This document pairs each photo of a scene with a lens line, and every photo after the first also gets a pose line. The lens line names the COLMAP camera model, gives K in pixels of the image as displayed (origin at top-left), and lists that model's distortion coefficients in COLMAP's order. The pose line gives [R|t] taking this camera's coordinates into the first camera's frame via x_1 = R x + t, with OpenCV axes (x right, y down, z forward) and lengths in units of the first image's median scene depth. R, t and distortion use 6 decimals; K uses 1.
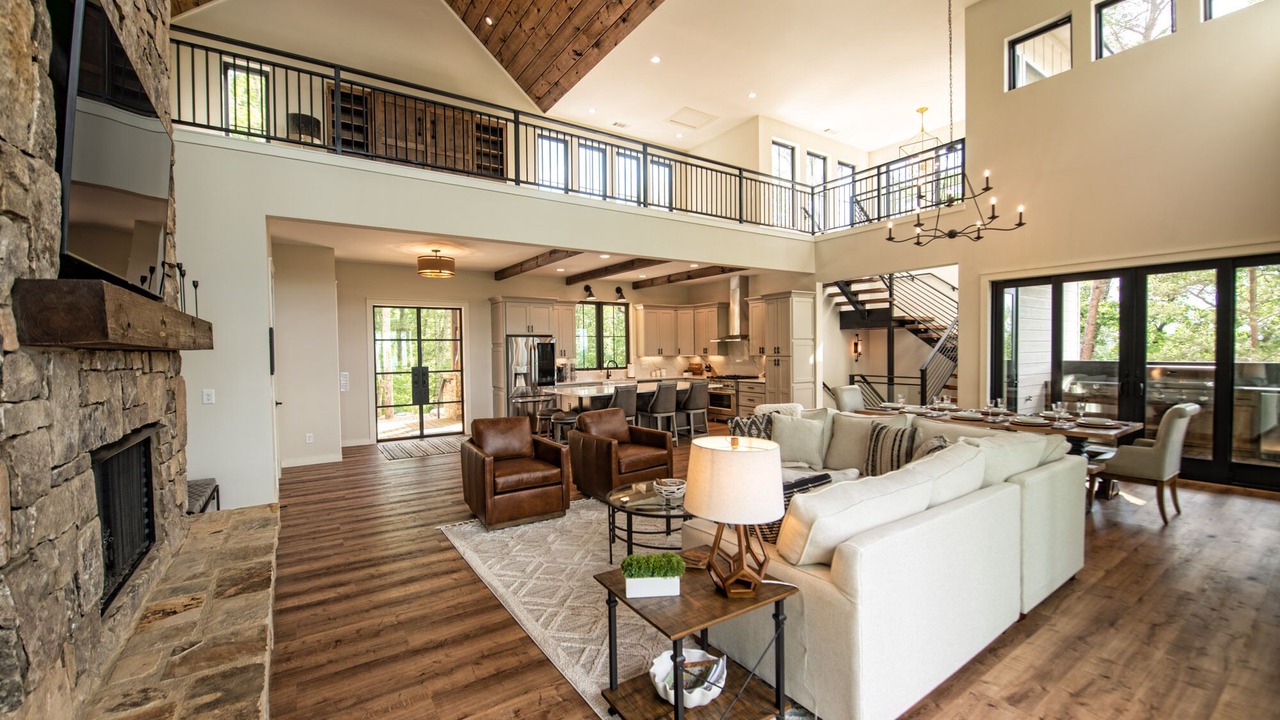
lens RADIAL K [[516.8, 0, 640.0], [0, 516.8, 360.0], [0, 0, 1]] dist [0.000069, -0.000001]
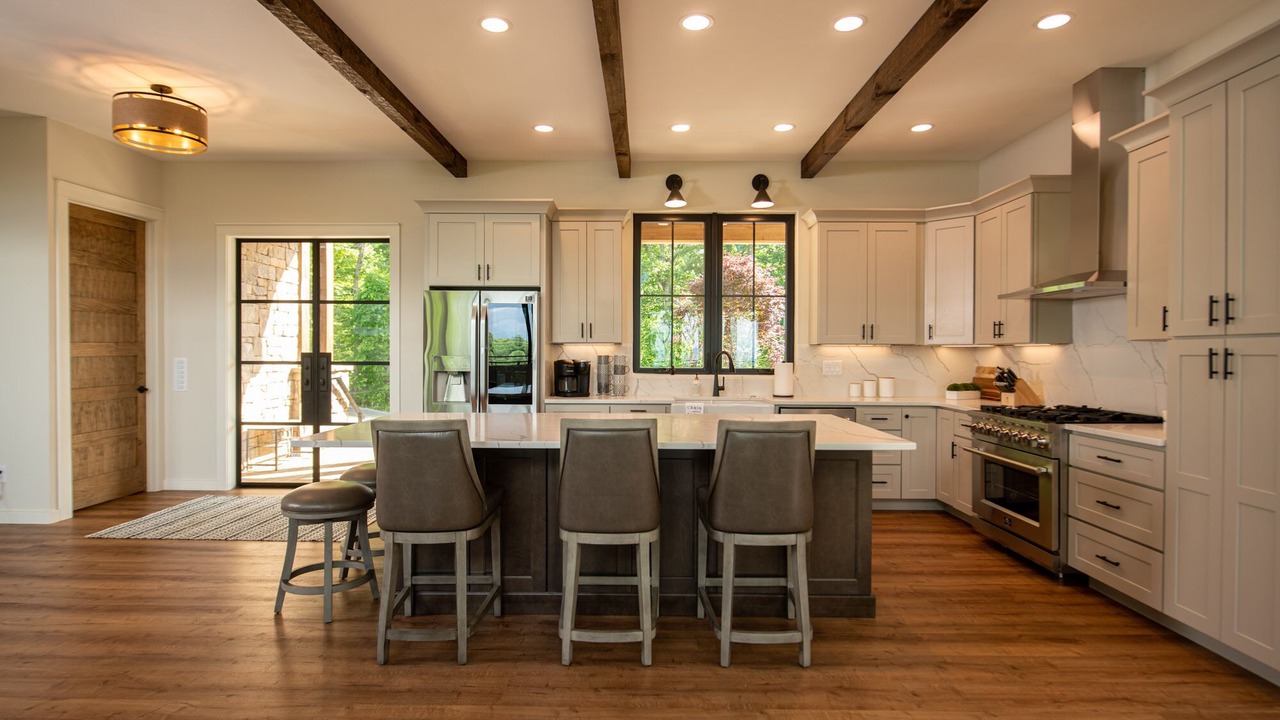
lens RADIAL K [[666.0, 0, 640.0], [0, 666.0, 360.0], [0, 0, 1]] dist [-0.000958, -0.000151]
pose [[0.823012, 0.022535, -0.567577, 0.225325], [-0.027128, 0.999632, 0.000354, 0.010810], [0.567376, 0.015106, 0.823320, 0.627348]]
